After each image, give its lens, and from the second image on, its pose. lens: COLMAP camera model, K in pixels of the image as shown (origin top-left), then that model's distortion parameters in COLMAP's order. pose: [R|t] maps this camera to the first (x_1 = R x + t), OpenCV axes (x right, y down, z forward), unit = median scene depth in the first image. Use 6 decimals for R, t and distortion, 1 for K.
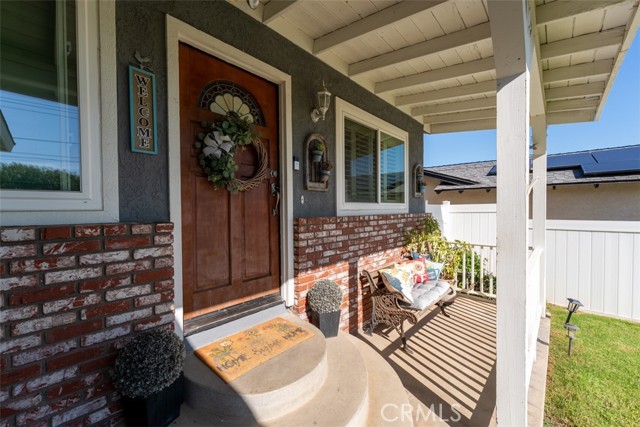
lens RADIAL K [[257.2, 0, 317.6], [0, 257.2, 212.8], [0, 0, 1]] dist [0.001227, -0.000054]
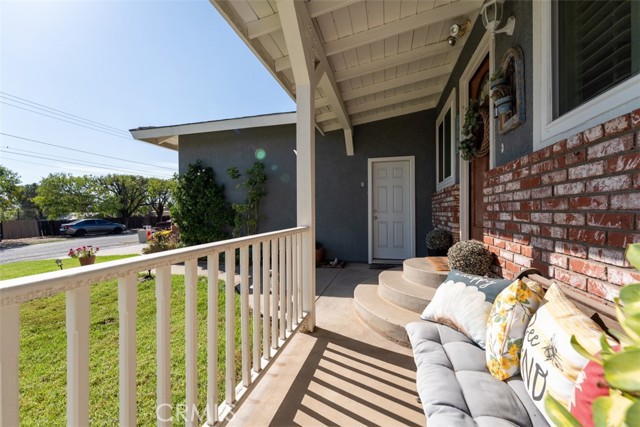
lens RADIAL K [[257.2, 0, 320.7], [0, 257.2, 212.7], [0, 0, 1]] dist [0.001227, -0.000054]
pose [[-0.883037, 0.013962, -0.469096, 0.731460], [0.007564, 0.999851, 0.015522, 0.121318], [0.469243, 0.010159, -0.883011, 1.260104]]
